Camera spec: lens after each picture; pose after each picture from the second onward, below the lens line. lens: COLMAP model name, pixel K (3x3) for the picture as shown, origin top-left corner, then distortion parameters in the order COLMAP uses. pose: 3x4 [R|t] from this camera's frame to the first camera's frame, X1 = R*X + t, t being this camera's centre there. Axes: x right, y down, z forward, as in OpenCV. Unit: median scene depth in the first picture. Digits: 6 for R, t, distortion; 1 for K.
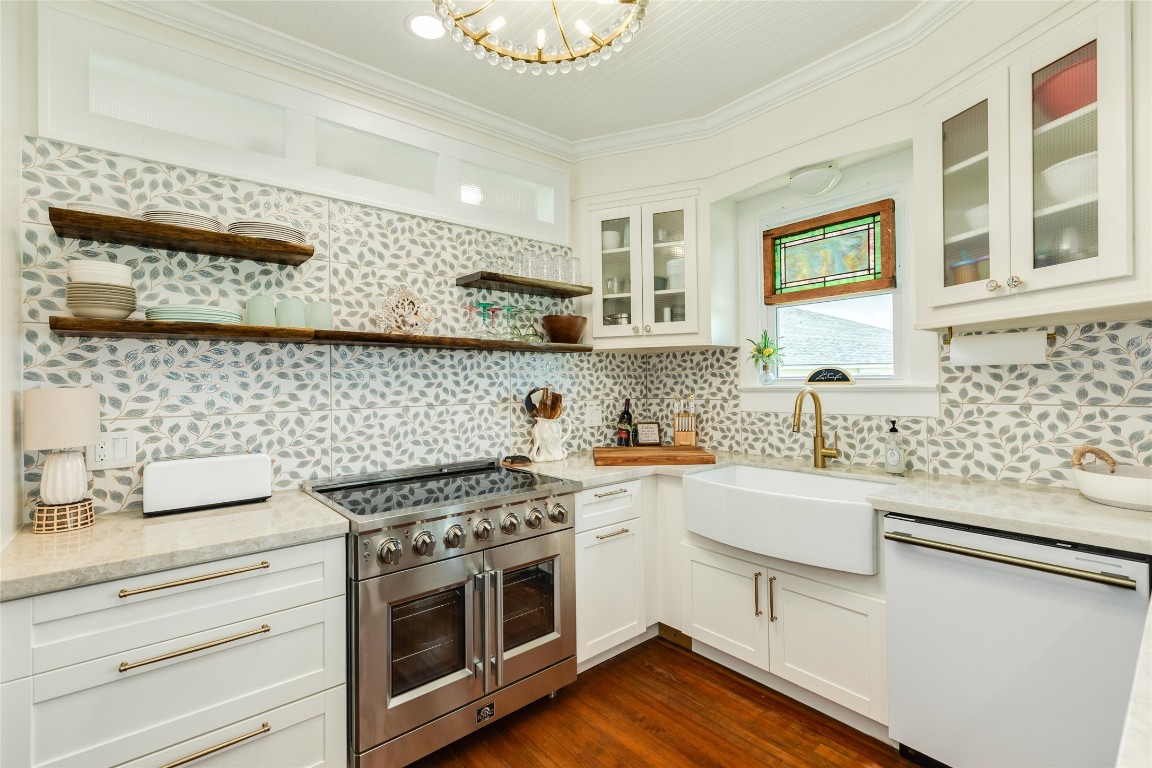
lens RADIAL K [[519.7, 0, 575.2], [0, 519.7, 379.6], [0, 0, 1]] dist [0.002299, 0.000136]
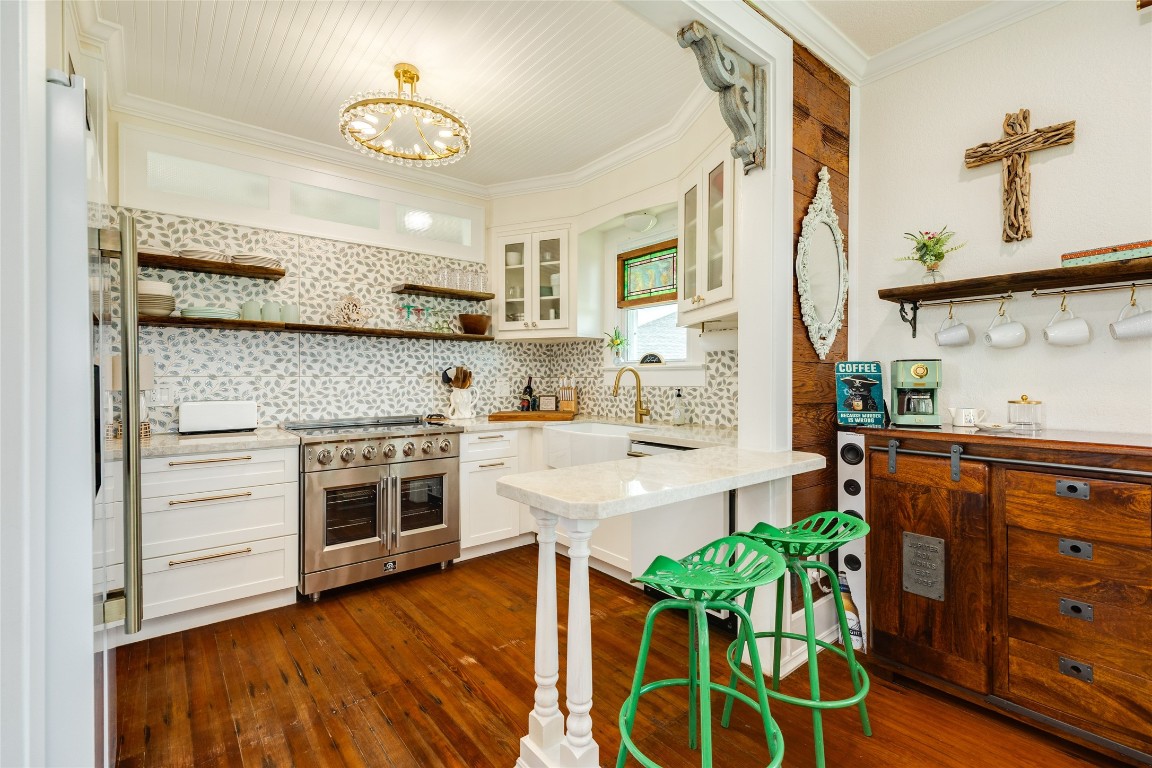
lens RADIAL K [[519.7, 0, 575.2], [0, 519.7, 379.6], [0, 0, 1]] dist [0.002299, 0.000136]
pose [[0.999744, 0.012707, -0.018714, 0.329082], [-0.012503, 0.999861, 0.011000, 0.037944], [0.018851, -0.010763, 0.999764, -0.450433]]
